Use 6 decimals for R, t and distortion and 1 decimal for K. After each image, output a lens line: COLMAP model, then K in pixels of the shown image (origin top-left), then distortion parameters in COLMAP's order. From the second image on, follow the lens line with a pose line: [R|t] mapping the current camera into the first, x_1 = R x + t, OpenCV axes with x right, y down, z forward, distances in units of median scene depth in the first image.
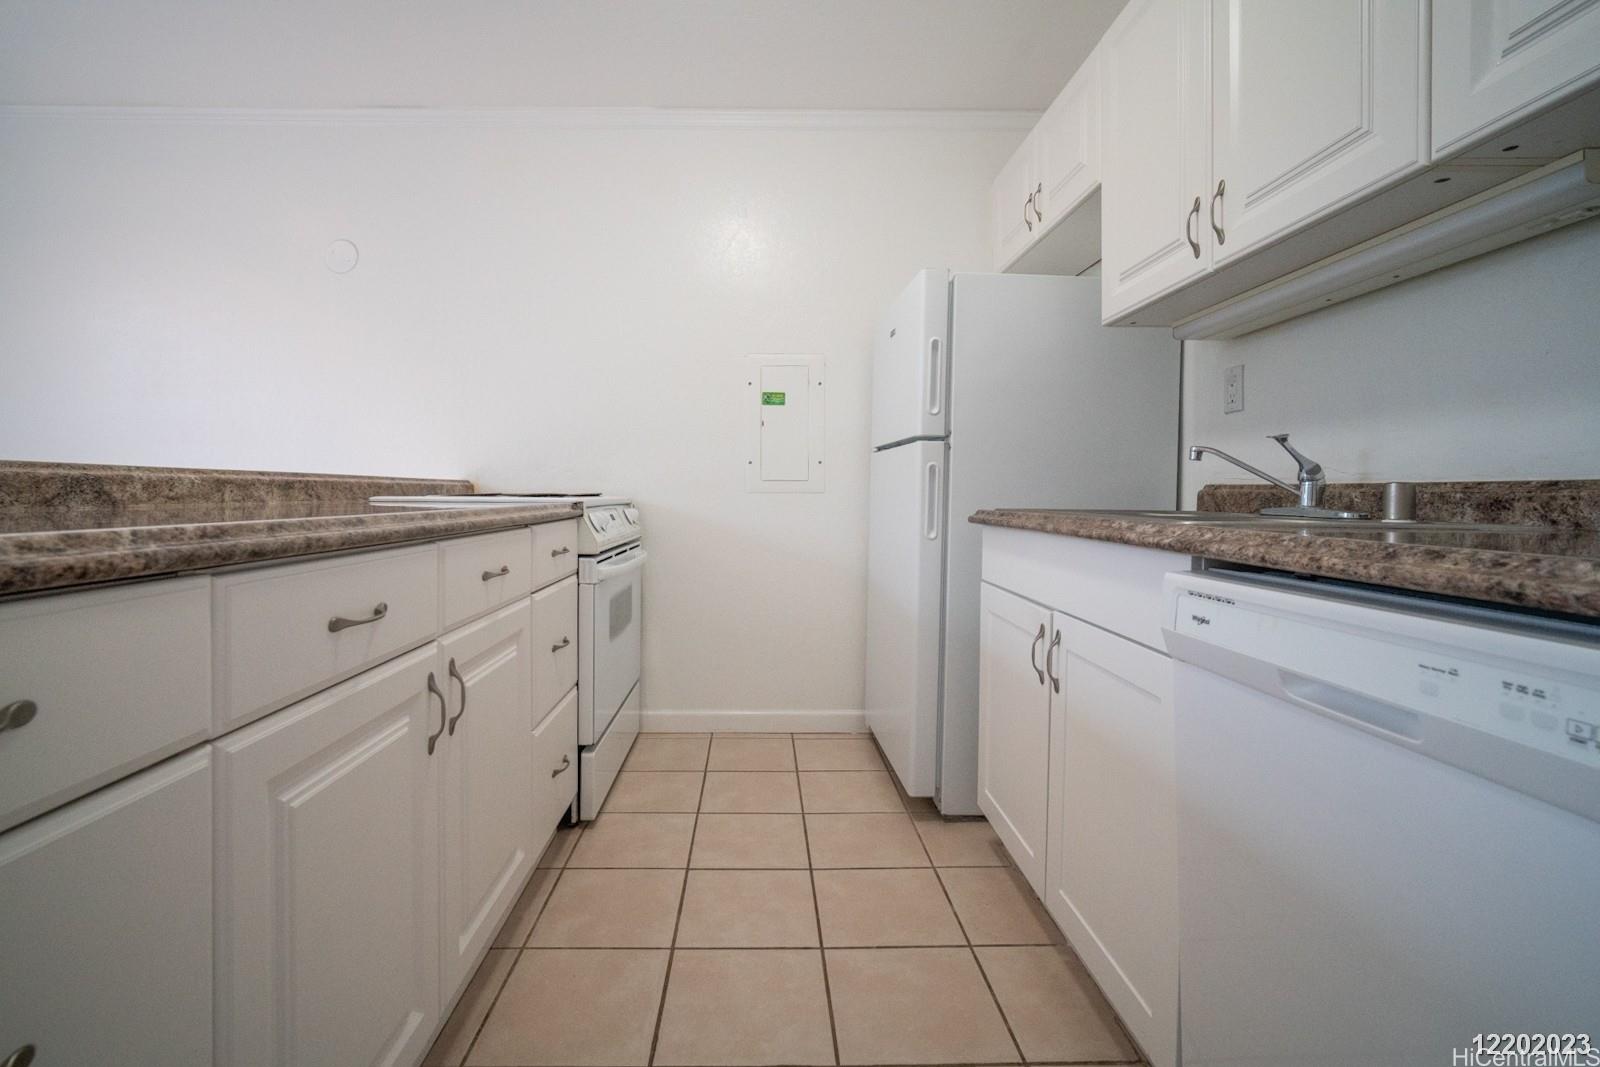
lens RADIAL K [[733.8, 0, 776.9], [0, 733.8, 508.9], [0, 0, 1]] dist [-0.000785, -0.000421]
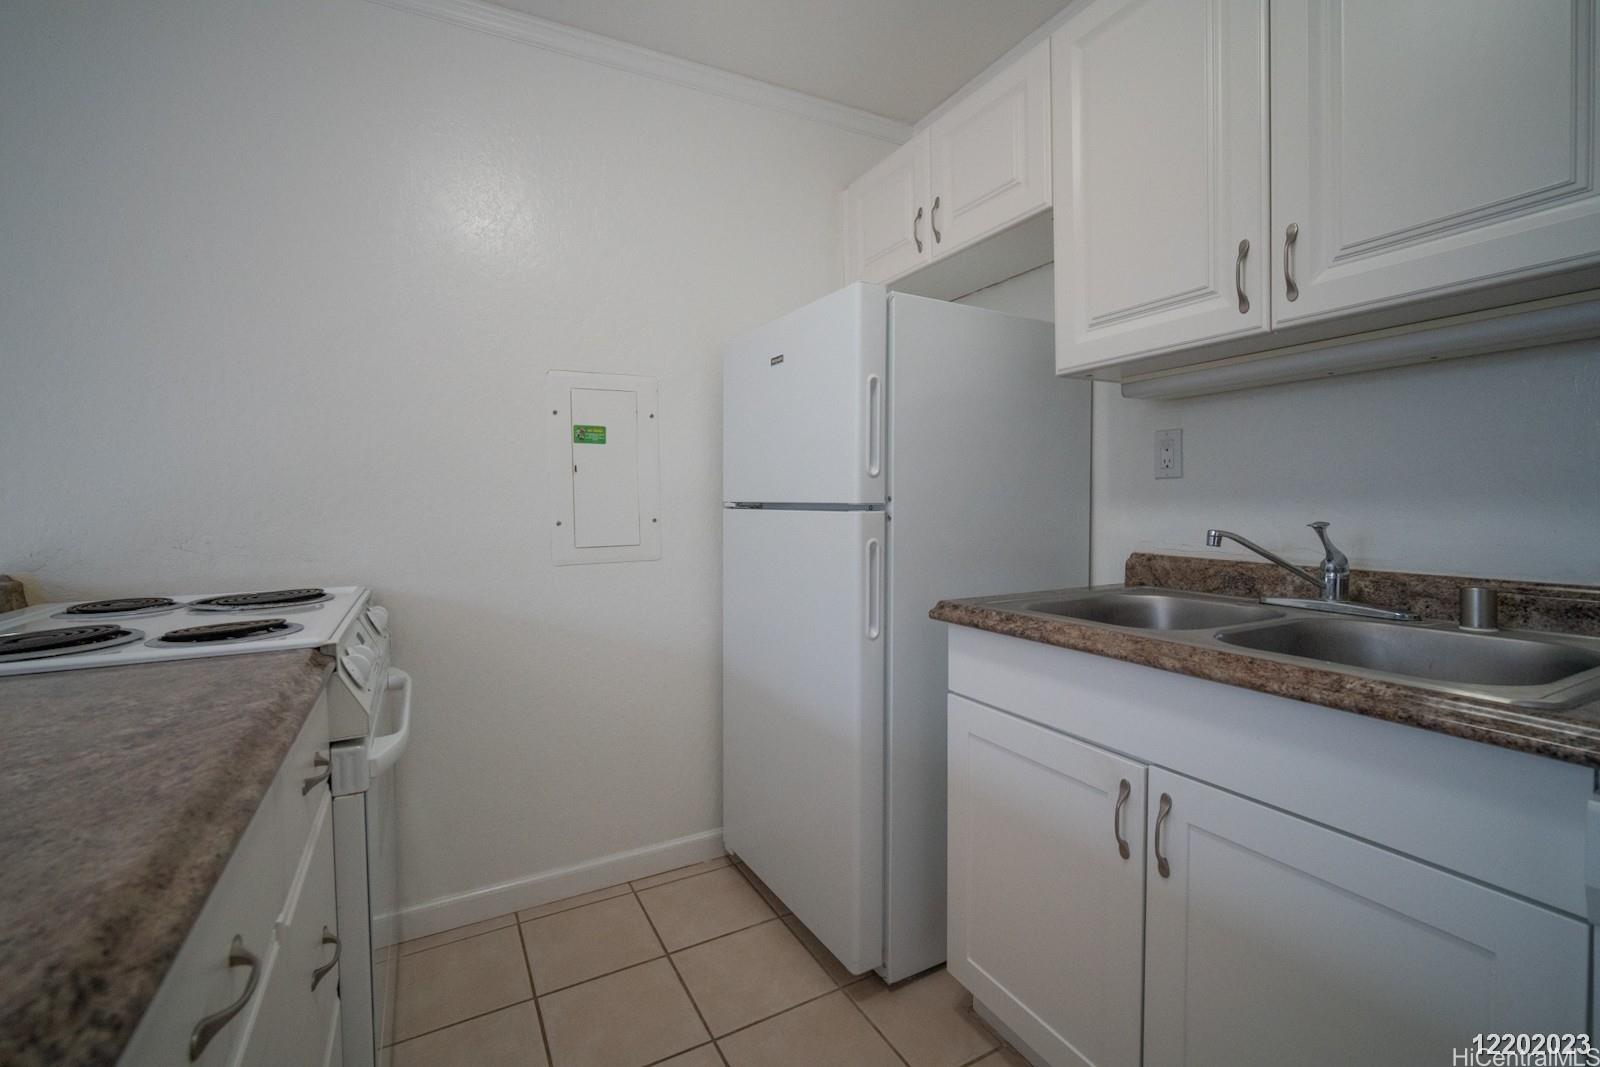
lens RADIAL K [[703.1, 0, 801.3], [0, 703.1, 525.6], [0, 0, 1]] dist [-0.007181, 0.000558]
pose [[0.888041, -0.034015, 0.458504, -0.205982], [0.025416, 0.999366, 0.024915, -0.105924], [-0.459061, -0.010472, 0.888343, 0.419042]]
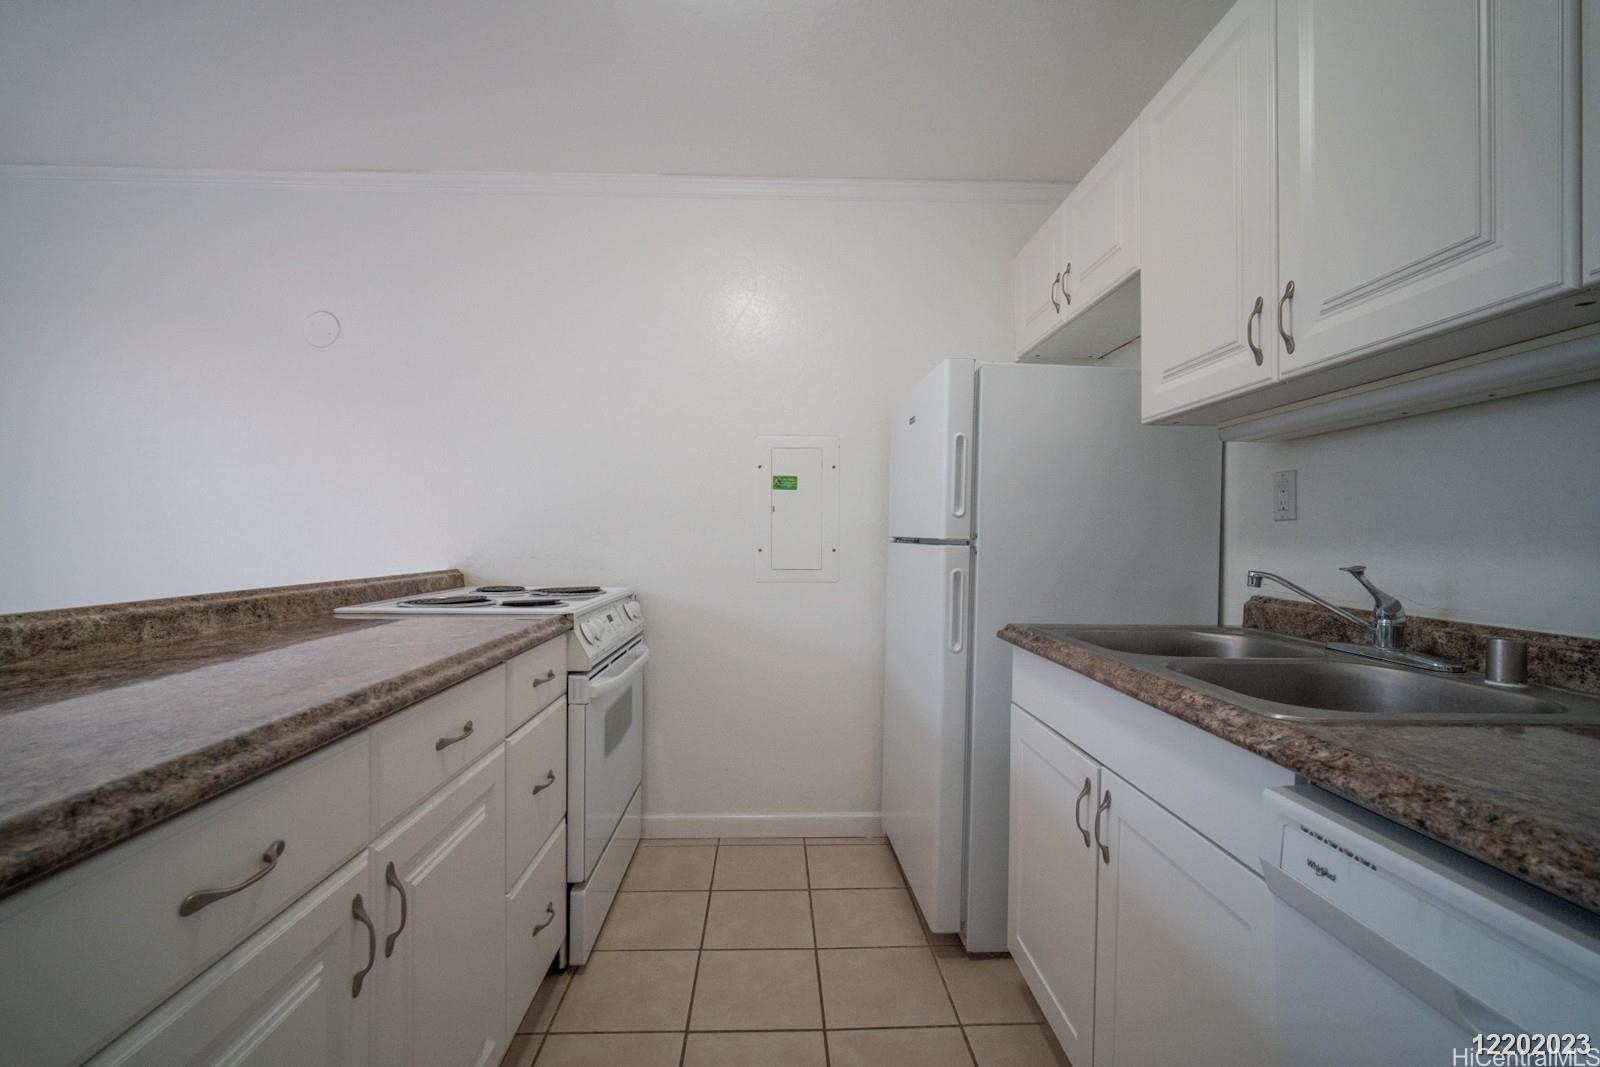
lens RADIAL K [[713.5, 0, 805.5], [0, 713.5, 542.4], [0, 0, 1]] dist [-0.000208, 0.000858]
pose [[0.999762, 0.001440, 0.021782, 0.003032], [-0.001253, 0.999962, -0.008587, -0.096176], [-0.021794, 0.008558, 0.999726, 0.120001]]
